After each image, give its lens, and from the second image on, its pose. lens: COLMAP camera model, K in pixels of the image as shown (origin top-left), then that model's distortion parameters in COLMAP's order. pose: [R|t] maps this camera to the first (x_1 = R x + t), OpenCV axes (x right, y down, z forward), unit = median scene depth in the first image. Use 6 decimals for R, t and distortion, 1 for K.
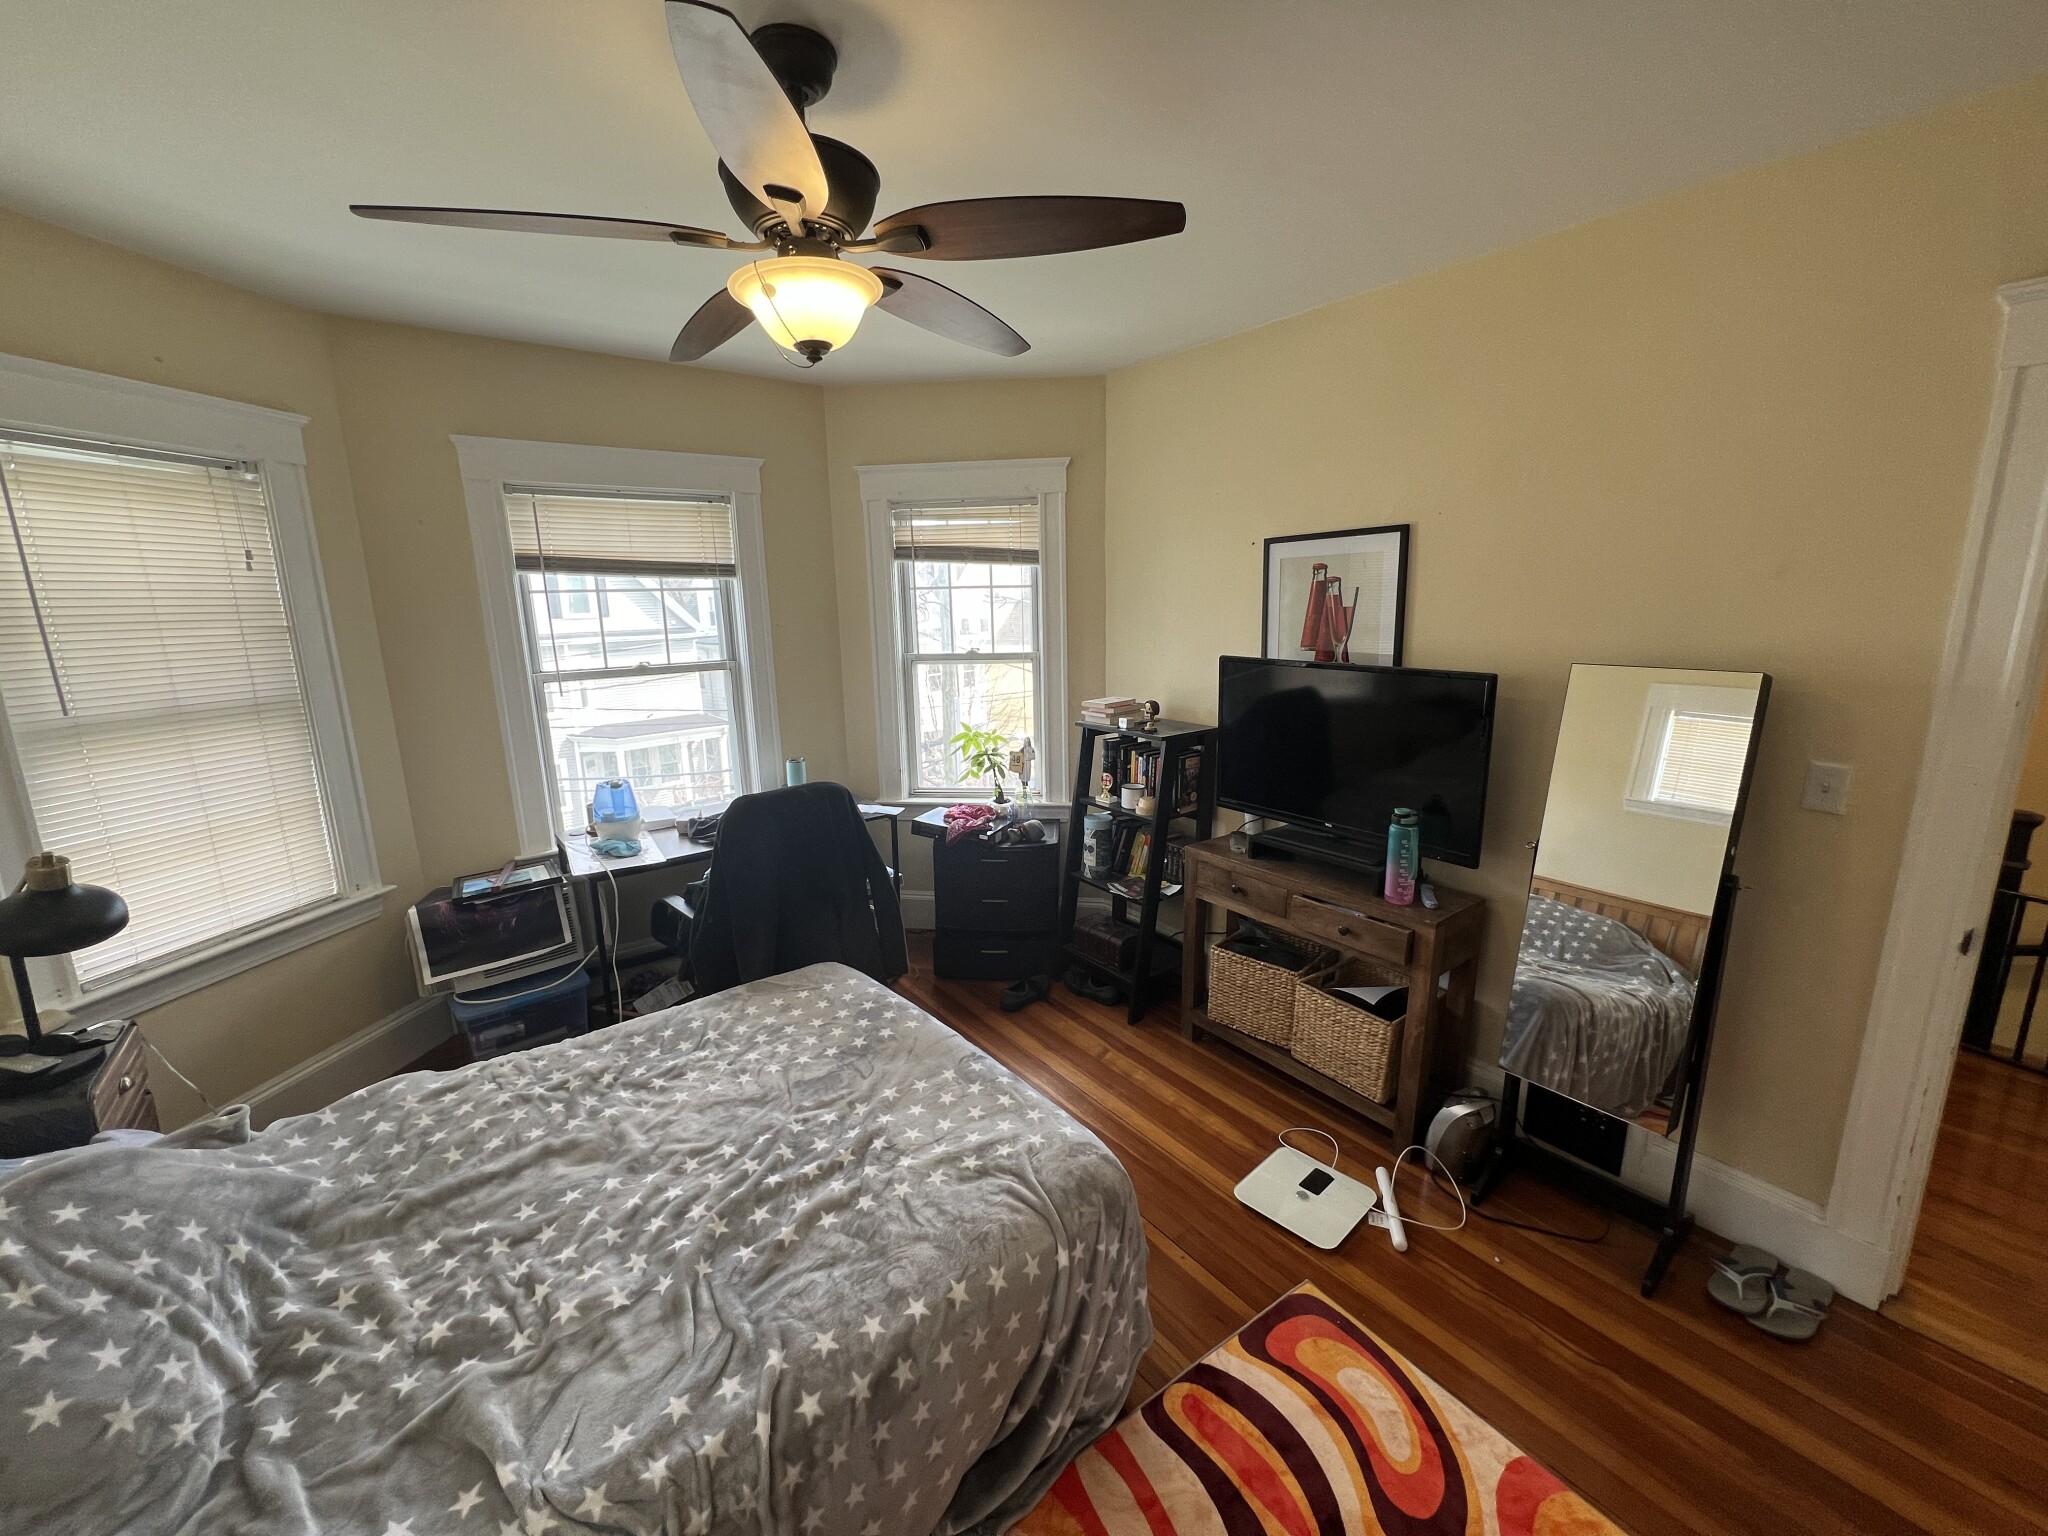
lens RADIAL K [[818.3, 0, 1021.3], [0, 818.3, 768.3], [0, 0, 1]] dist [-0.000896, 0.000442]
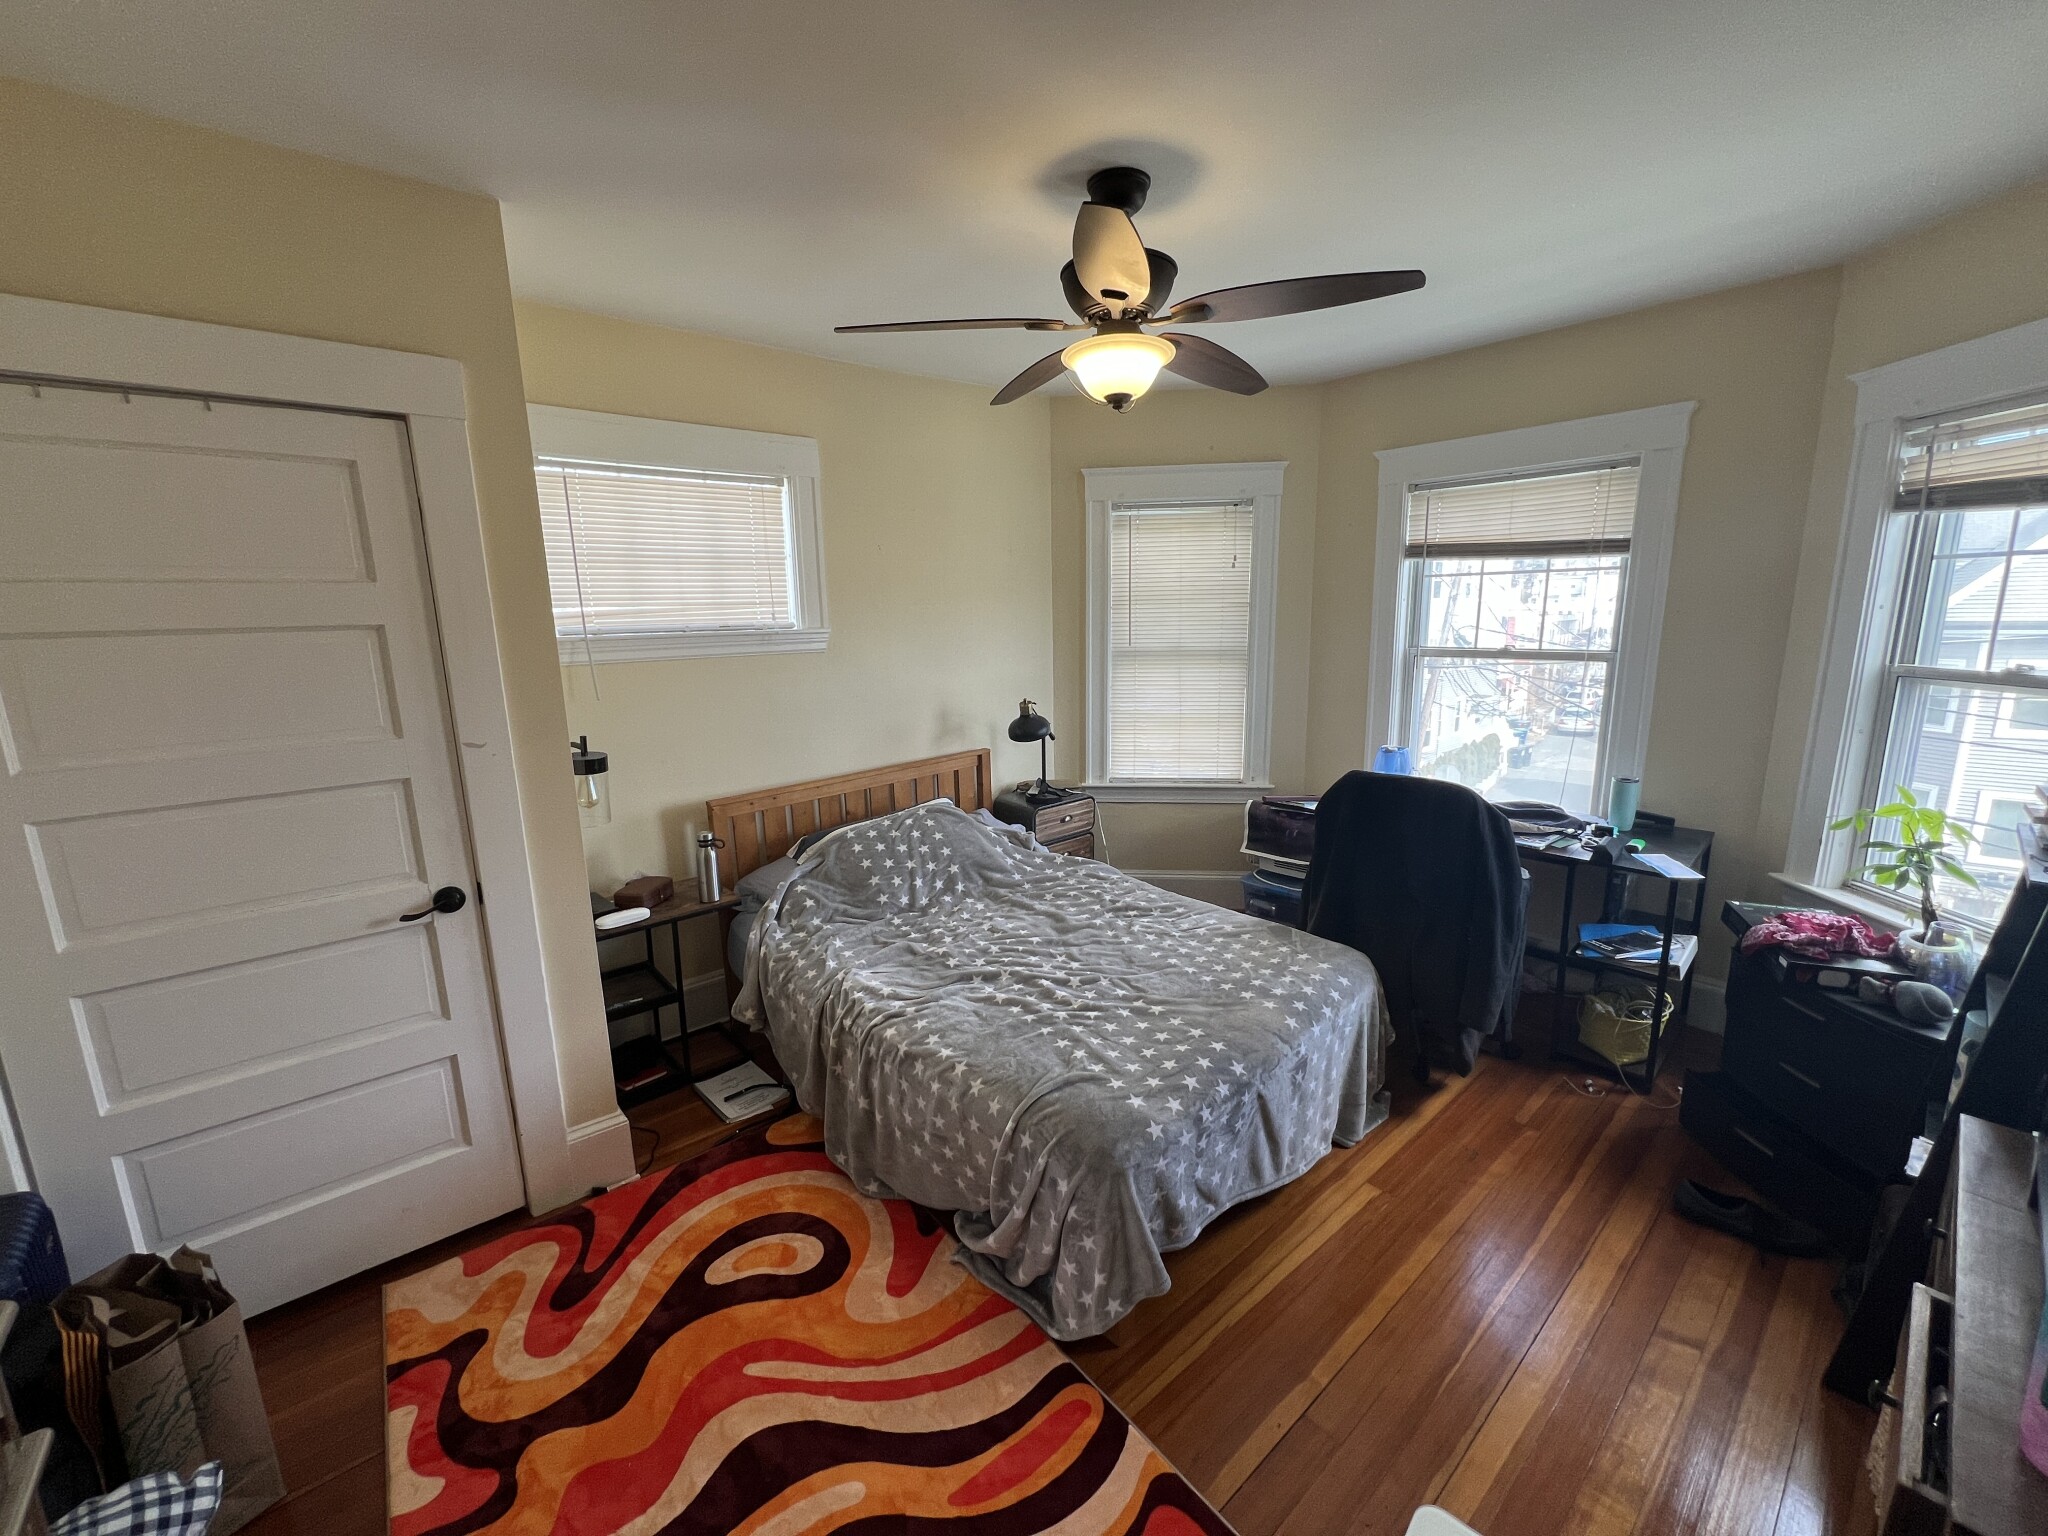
lens RADIAL K [[818.3, 0, 1021.3], [0, 818.3, 768.3], [0, 0, 1]] dist [-0.000896, 0.000442]
pose [[0.067059, 0.213959, -0.974538, 0.582110], [-0.186006, 0.962294, 0.198472, -0.086363], [0.980257, 0.167961, 0.104329, 0.406630]]
